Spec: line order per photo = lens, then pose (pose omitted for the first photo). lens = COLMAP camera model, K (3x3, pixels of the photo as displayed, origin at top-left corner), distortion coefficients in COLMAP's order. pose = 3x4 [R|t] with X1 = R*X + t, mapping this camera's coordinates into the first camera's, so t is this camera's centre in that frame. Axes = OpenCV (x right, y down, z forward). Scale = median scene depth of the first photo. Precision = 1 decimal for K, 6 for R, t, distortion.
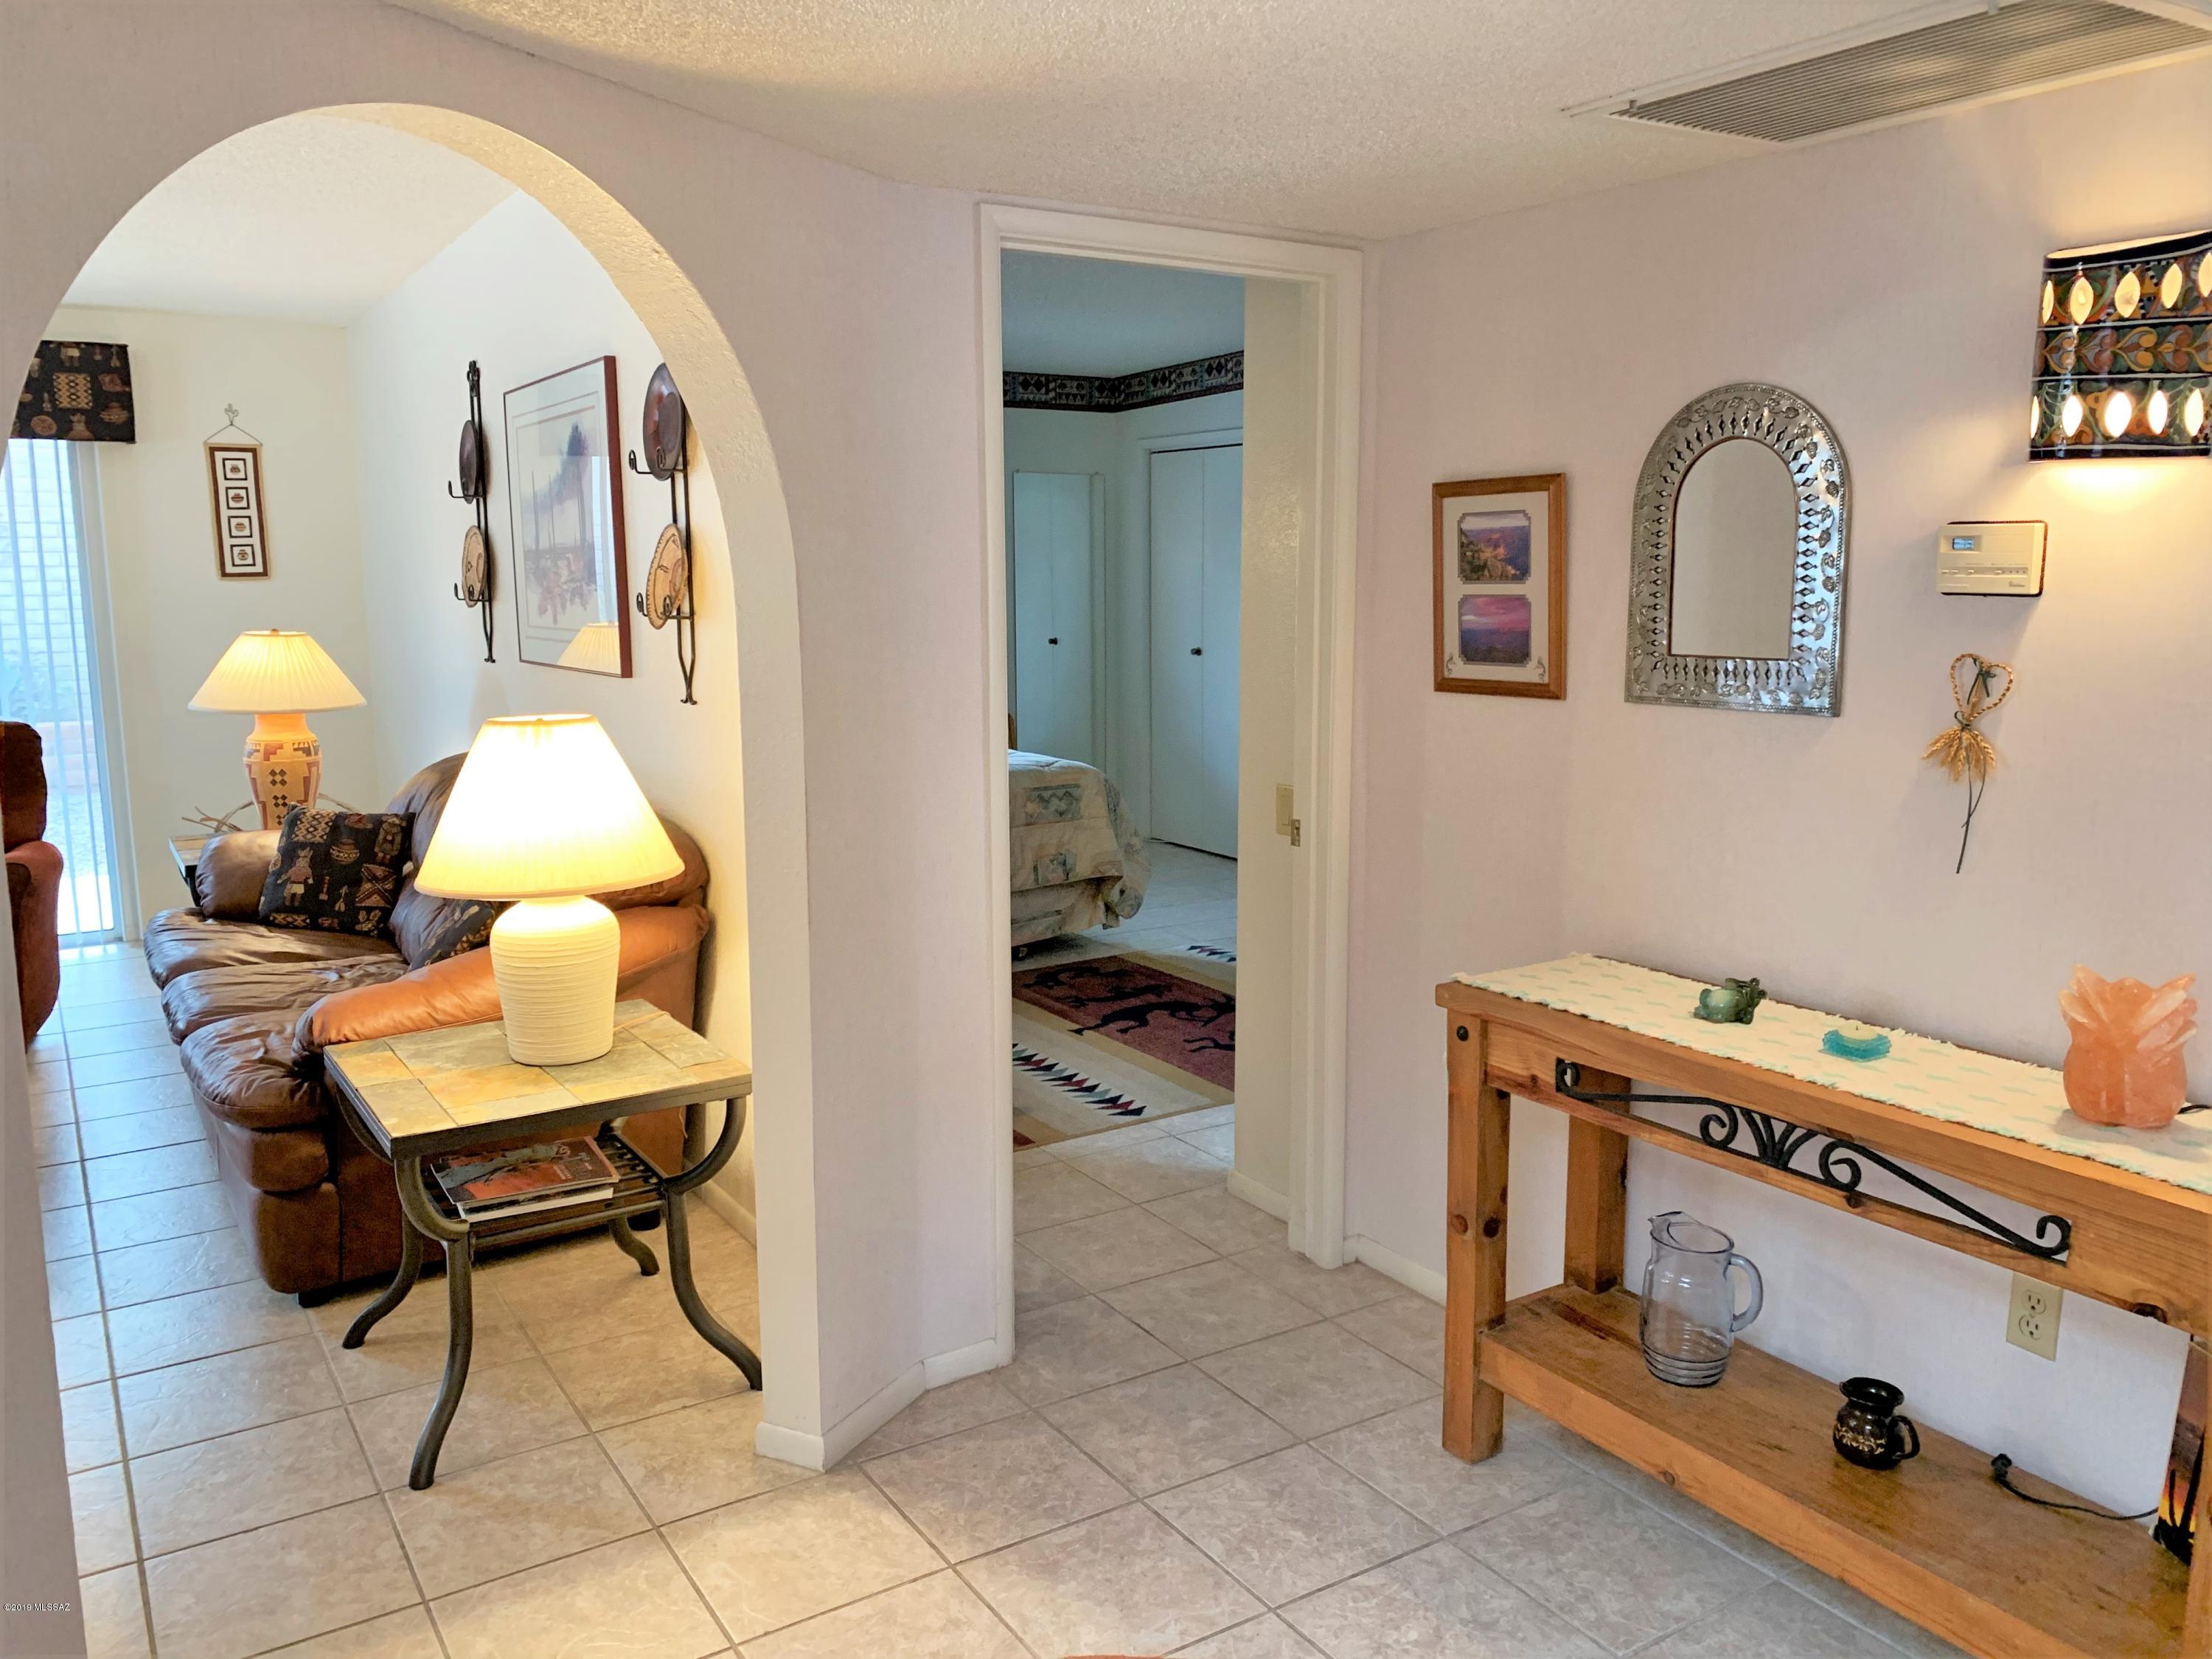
lens RADIAL K [[1679.5, 0, 1102.8], [0, 1679.5, 815.5], [0, 0, 1]] dist [0.039630, -0.046574]
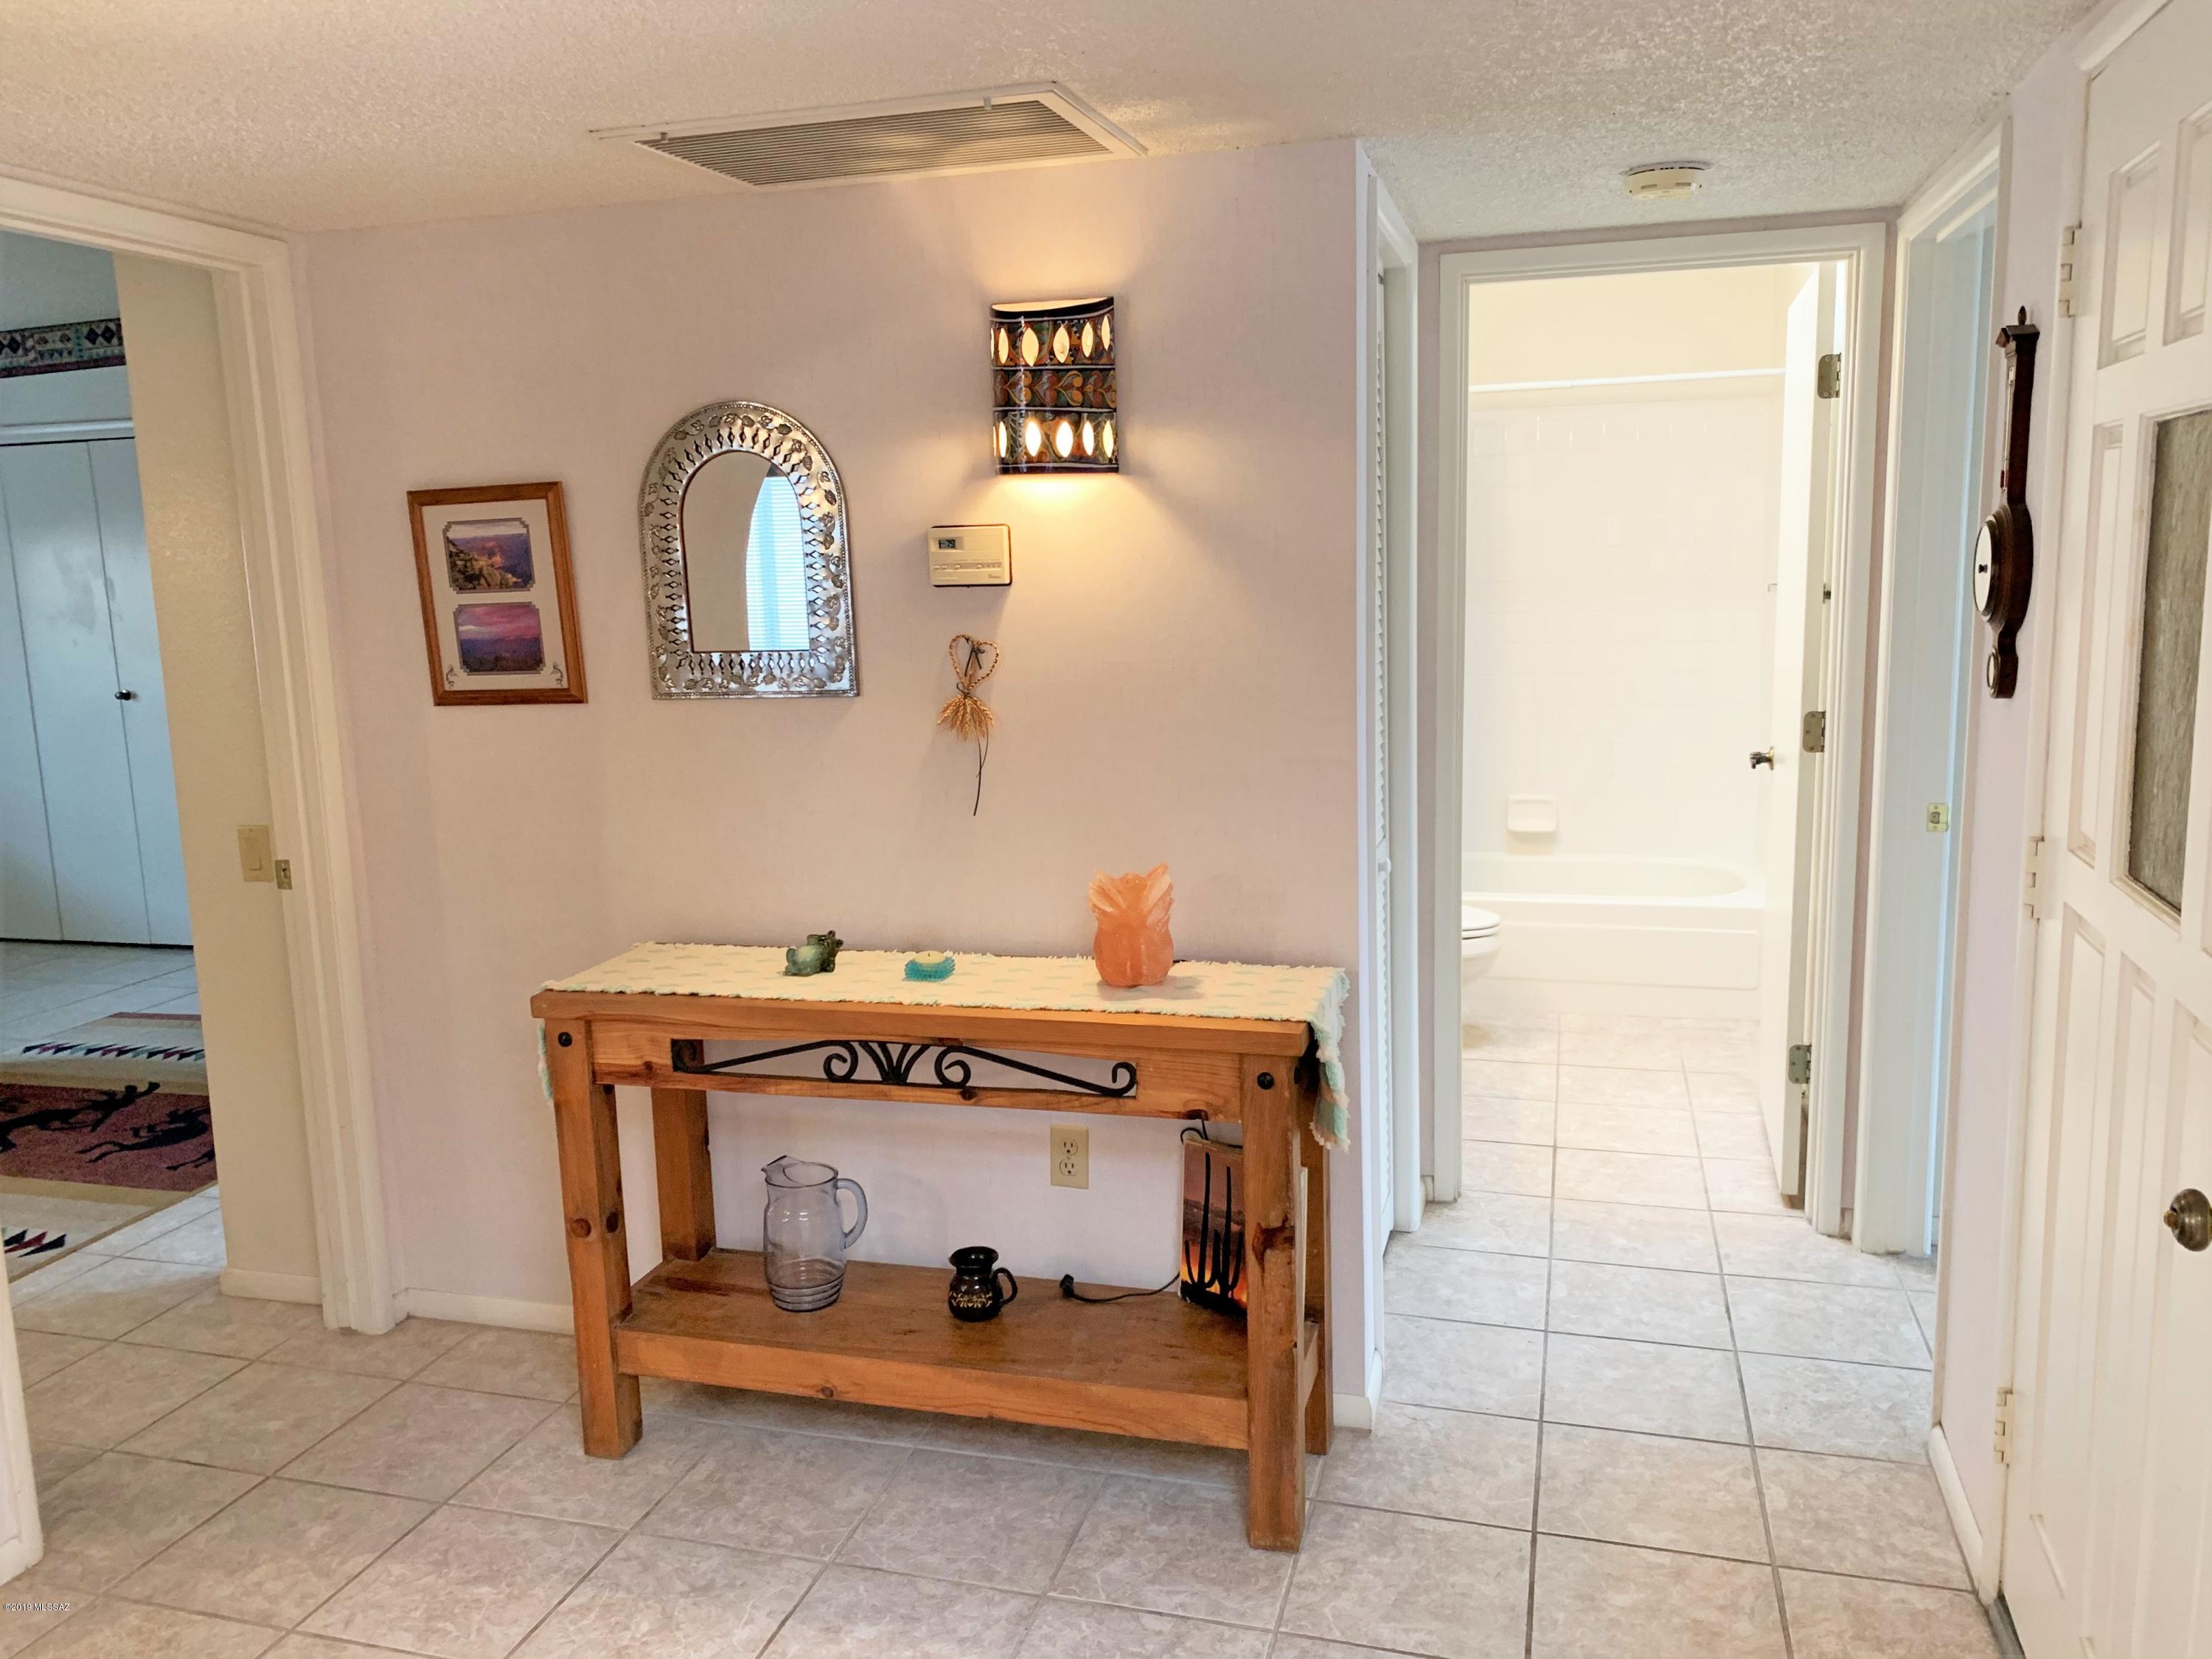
lens RADIAL K [[1679.5, 0, 1094.1], [0, 1679.5, 814.1], [0, 0, 1]] dist [0.039630, -0.046574]
pose [[0.753285, -0.118450, 0.646940, -0.177424], [0.126544, 0.991372, 0.034168, 0.002752], [-0.645406, 0.056128, 0.761775, 0.024928]]
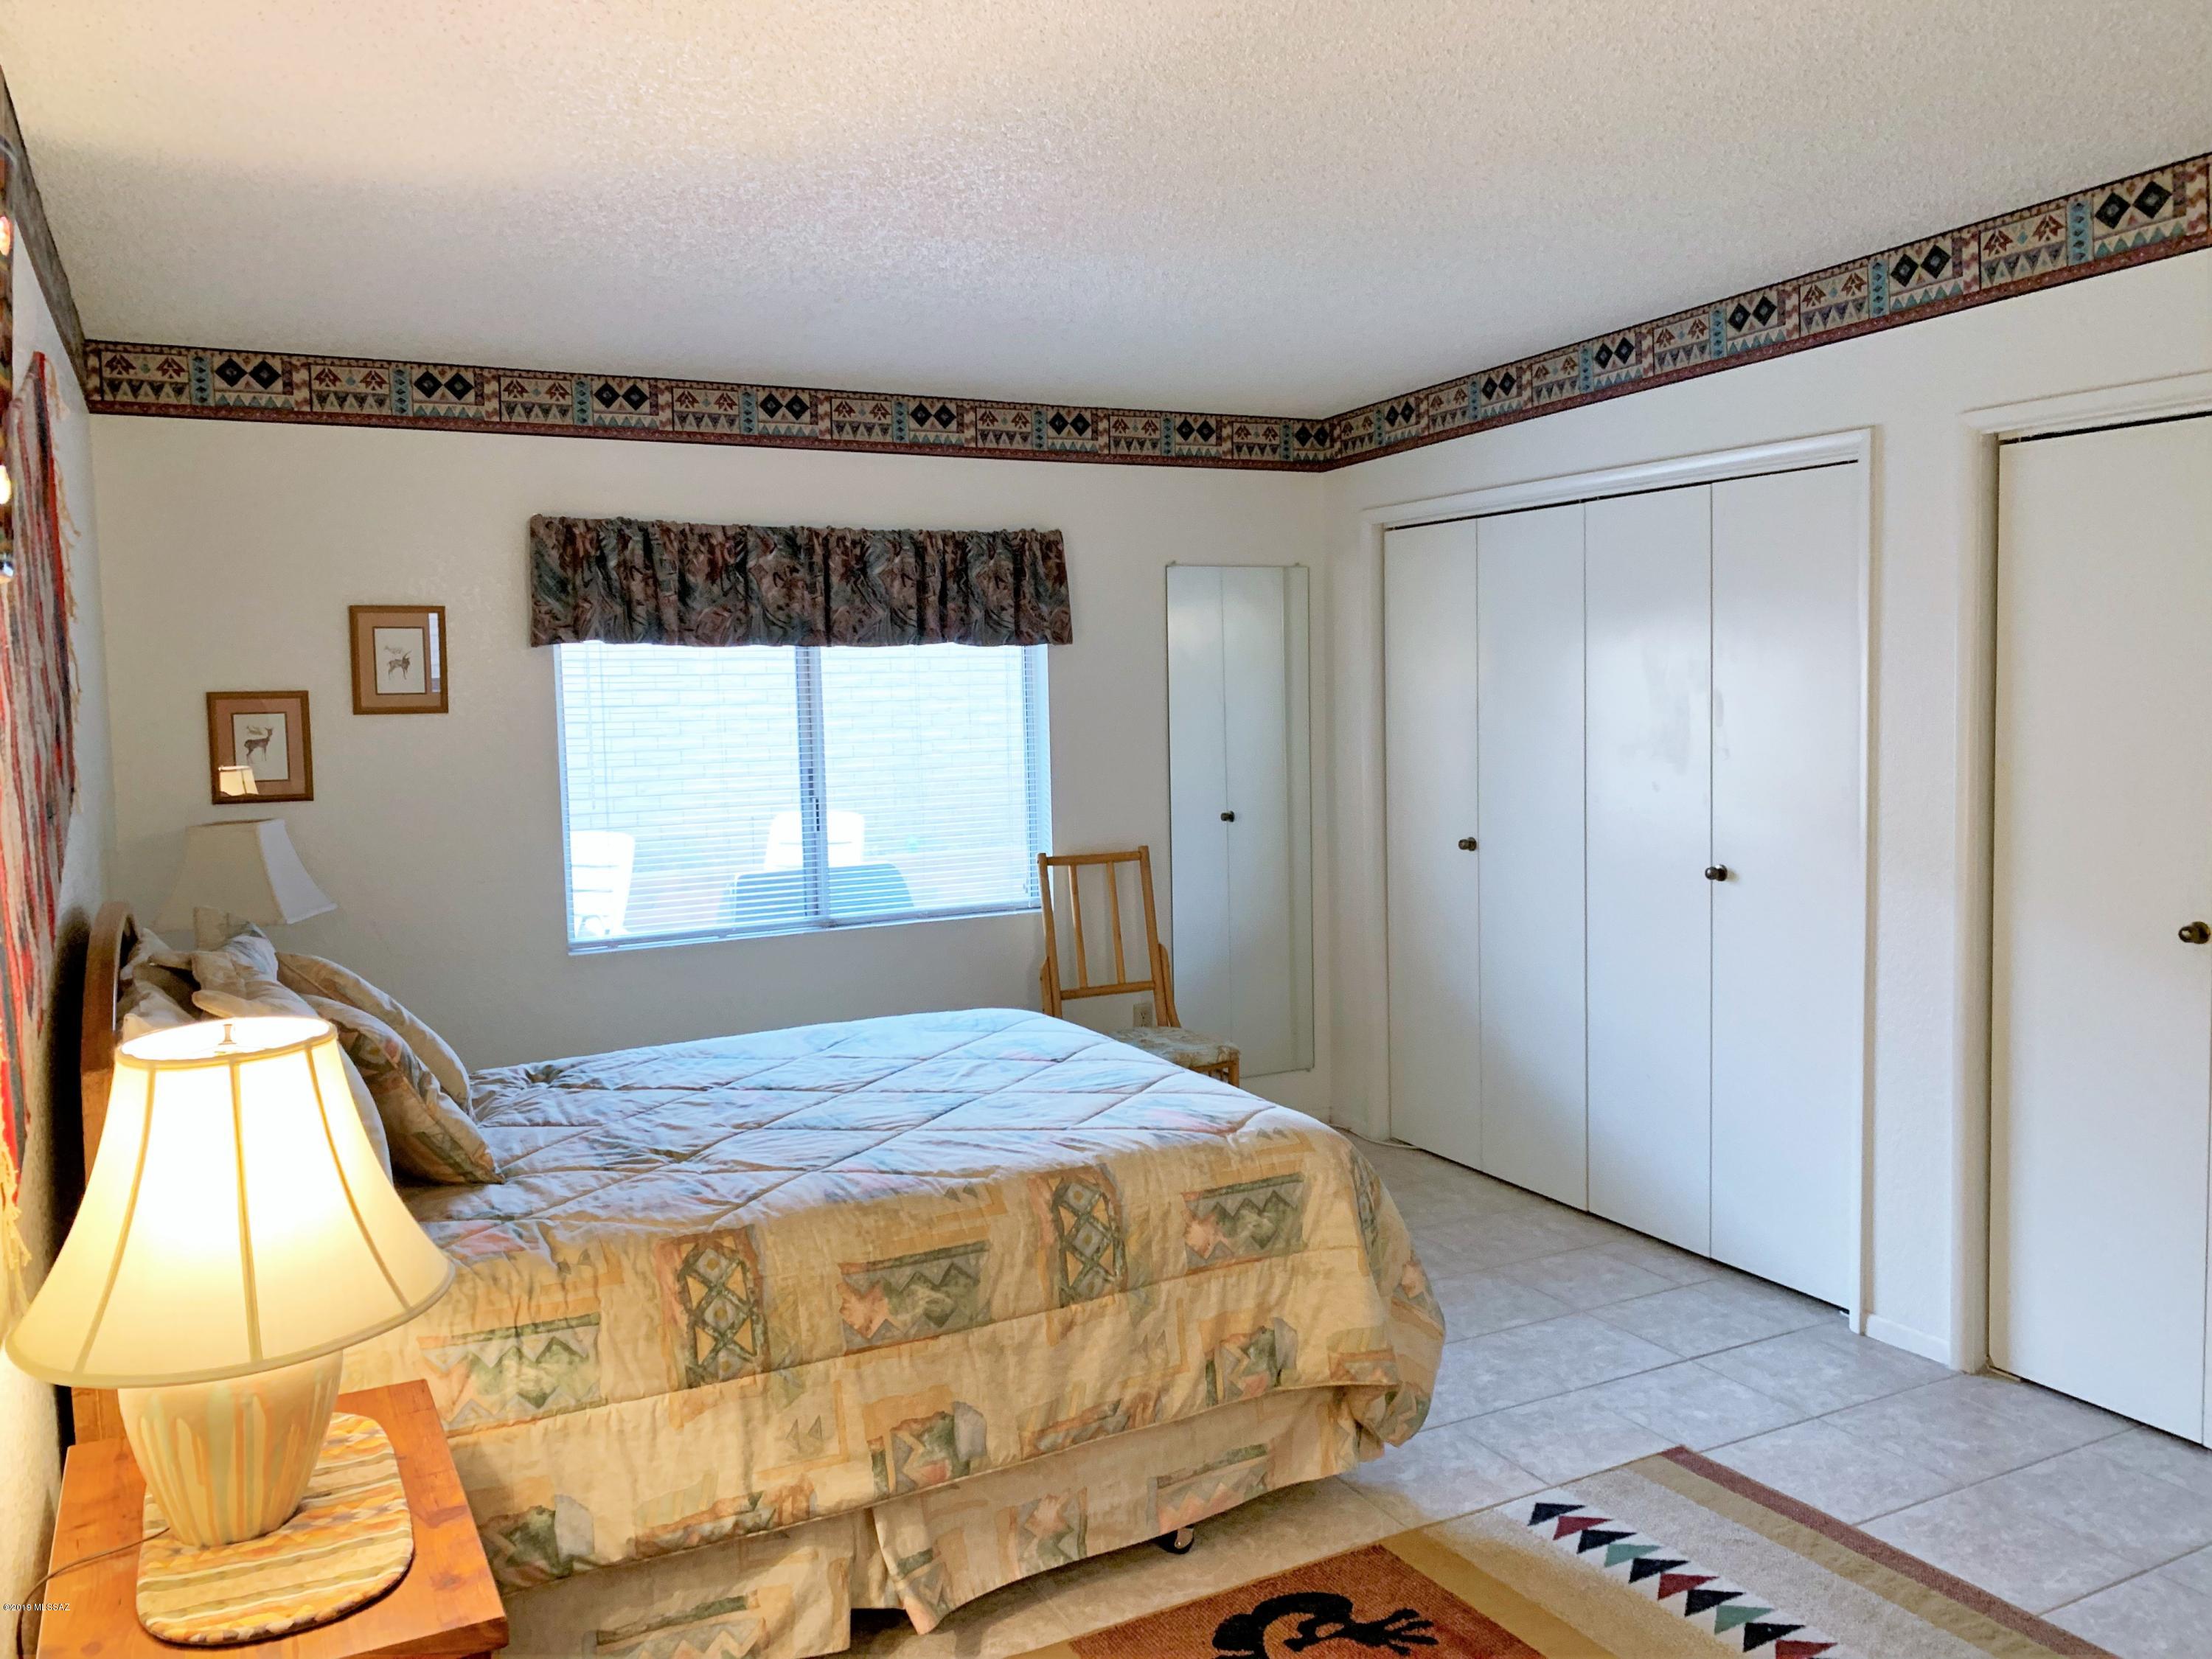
lens RADIAL K [[1679.5, 0, 1097.9], [0, 1679.5, 814.7], [0, 0, 1]] dist [0.039630, -0.046574]
pose [[0.994917, -0.009646, -0.100235, -0.048977], [0.002430, 0.997411, -0.071866, -0.193323], [0.100669, 0.071257, 0.992365, 1.120603]]
